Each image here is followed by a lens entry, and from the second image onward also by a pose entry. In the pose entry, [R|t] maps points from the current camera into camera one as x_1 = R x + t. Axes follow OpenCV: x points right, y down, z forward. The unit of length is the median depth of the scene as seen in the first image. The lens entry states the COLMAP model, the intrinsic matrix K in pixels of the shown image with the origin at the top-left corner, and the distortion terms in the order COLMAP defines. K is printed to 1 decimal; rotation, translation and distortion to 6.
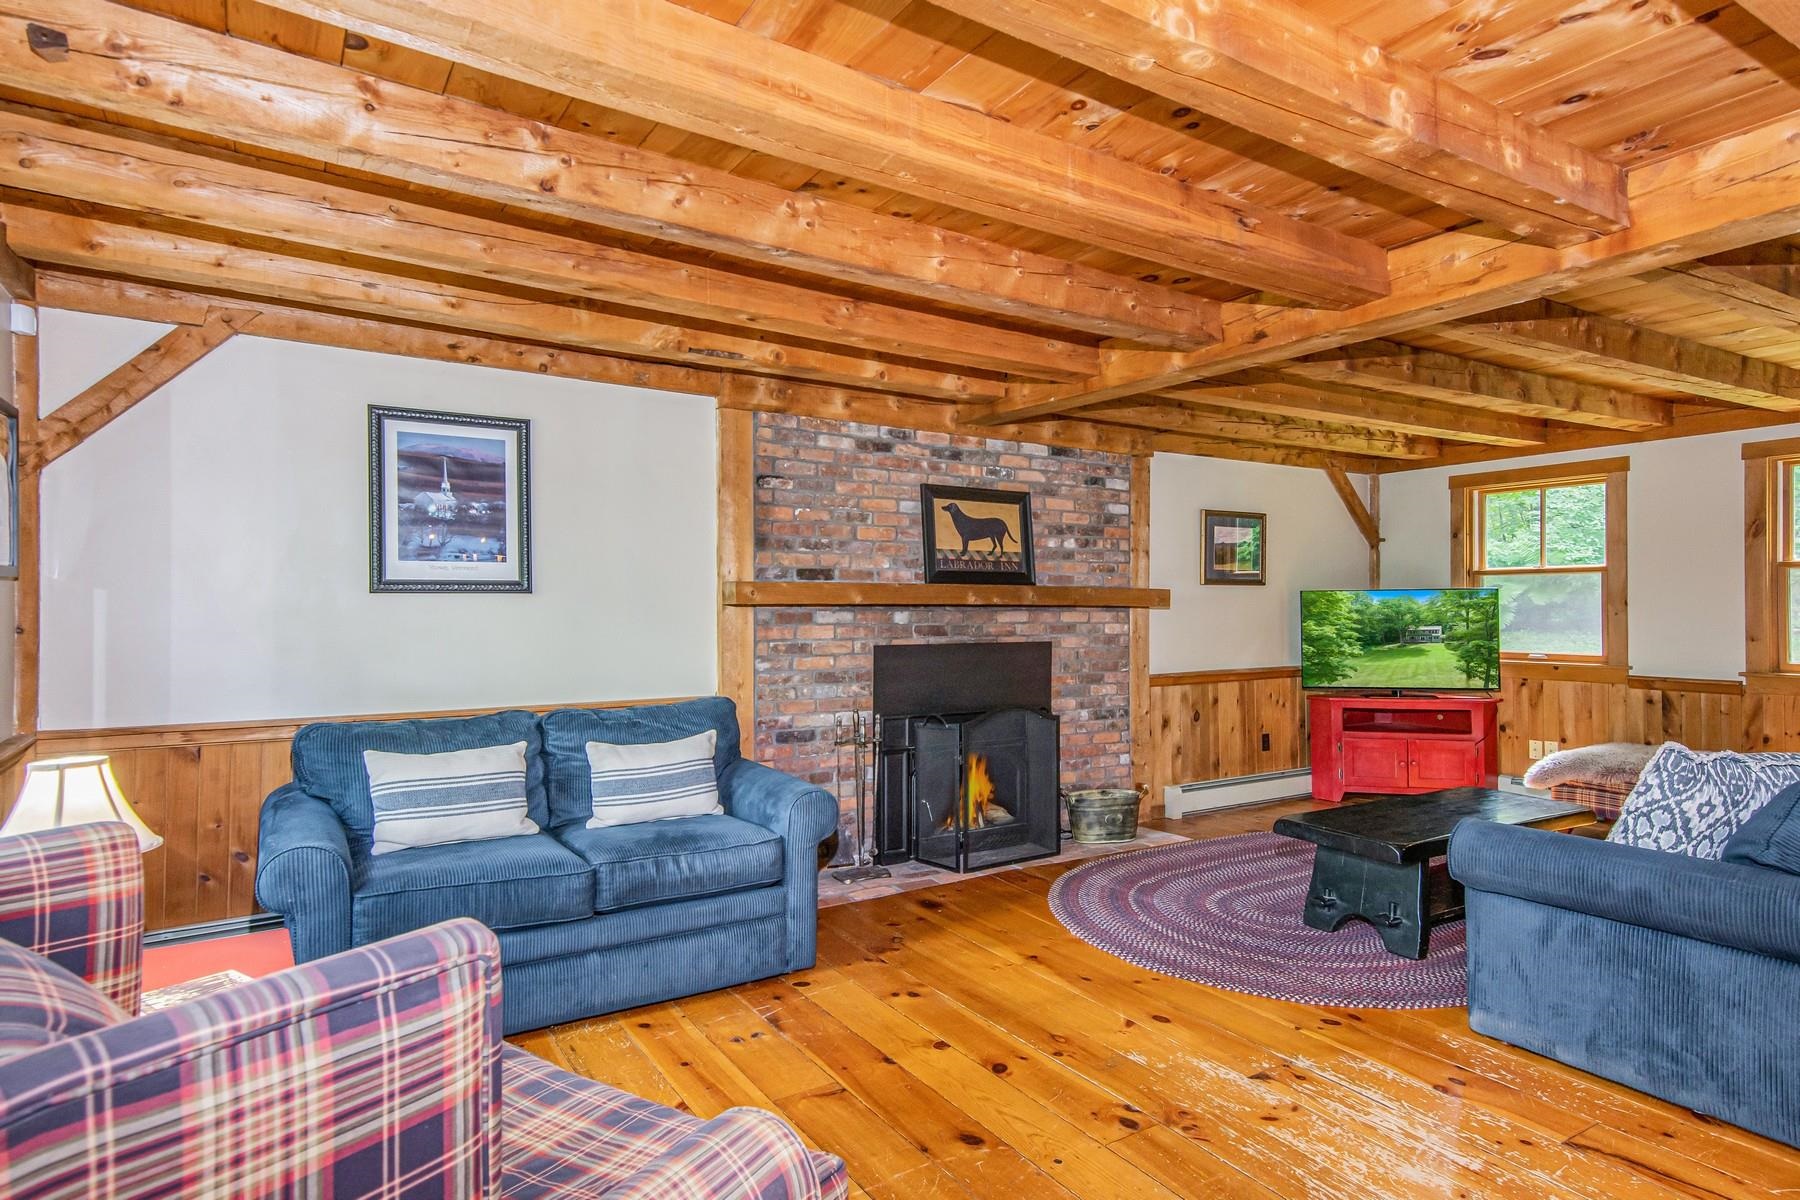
lens RADIAL K [[987.0, 0, 903.6], [0, 987.0, 598.8], [0, 0, 1]] dist [0.021817, -0.000205]
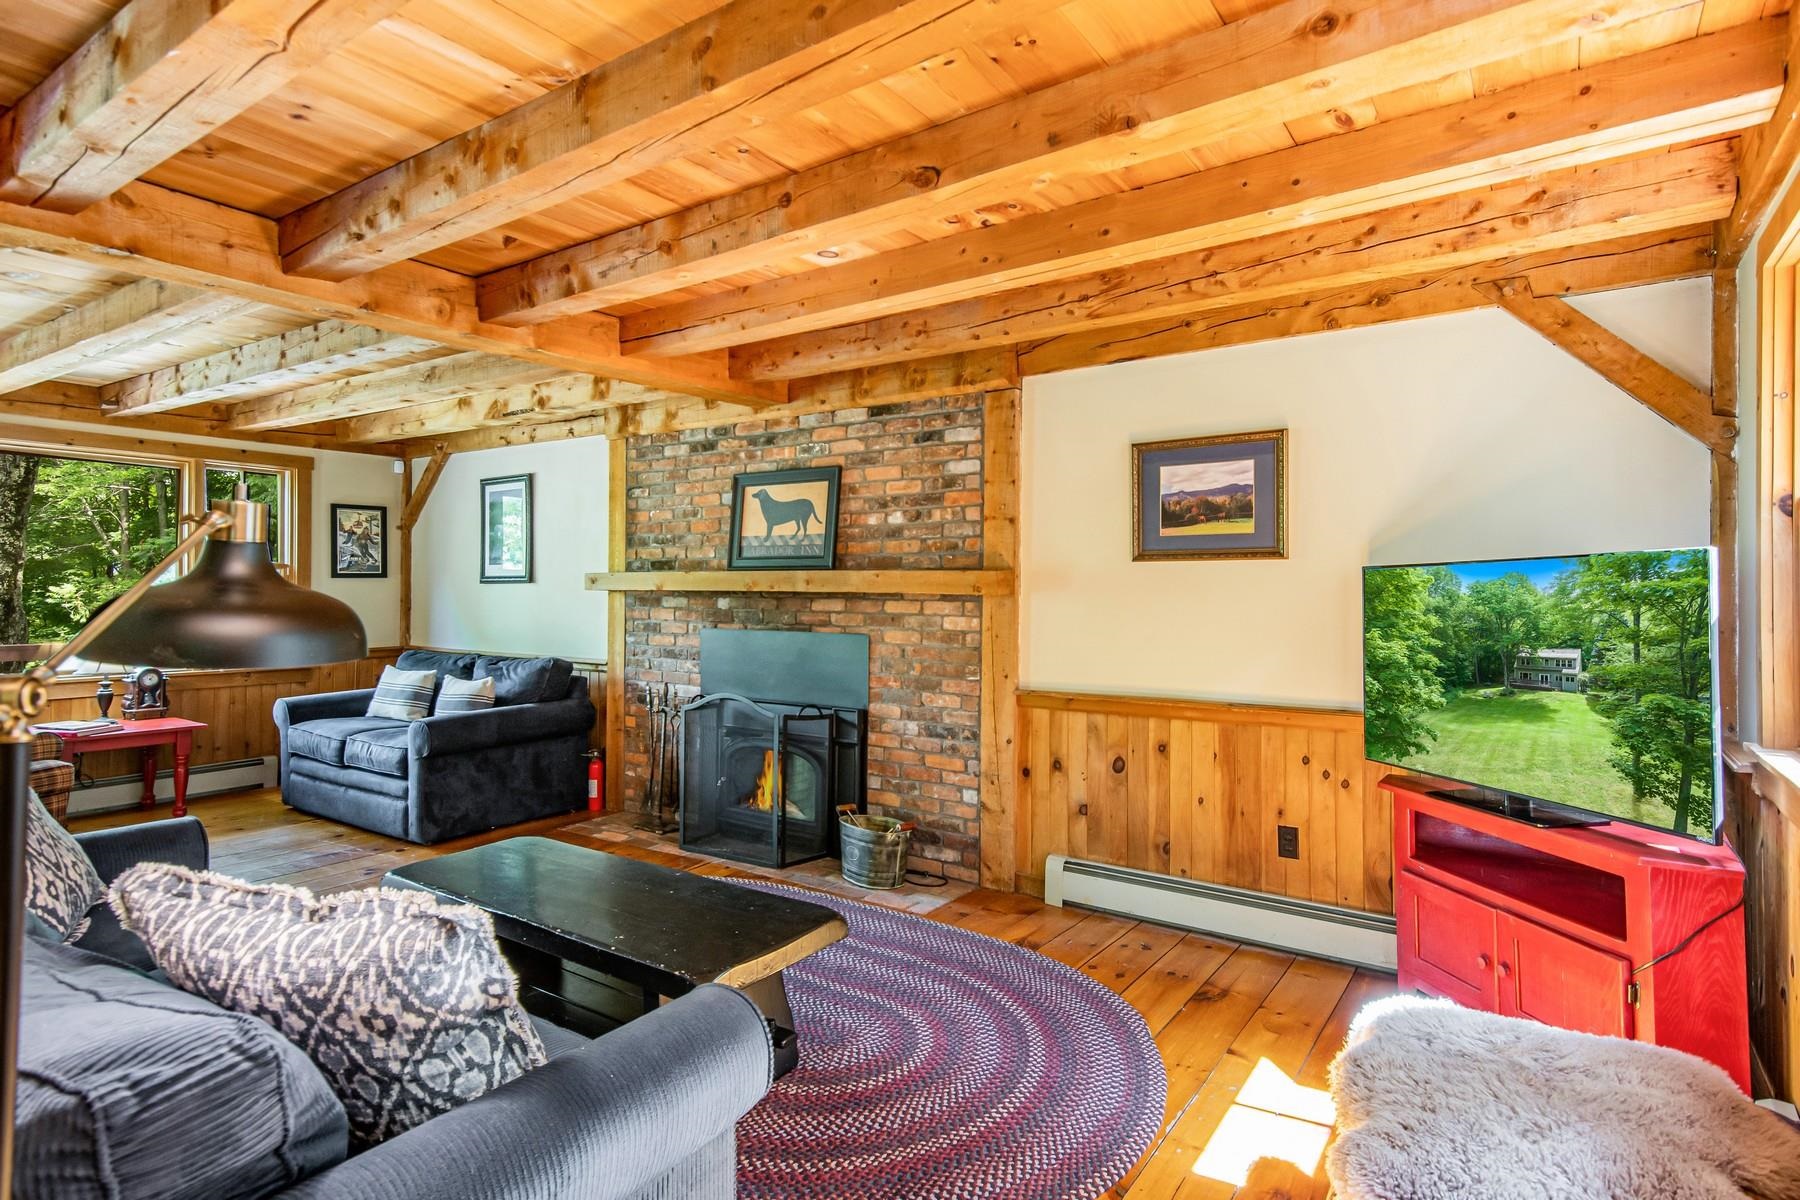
lens RADIAL K [[940.6, 0, 899.7], [0, 940.6, 588.7], [0, 0, 1]] dist [0.016602, -0.007343]
pose [[0.386081, -0.001246, -0.922464, 0.891642], [0.000326, 0.999999, -0.001214, 0.004123], [0.922465, 0.000168, 0.386081, 0.693097]]
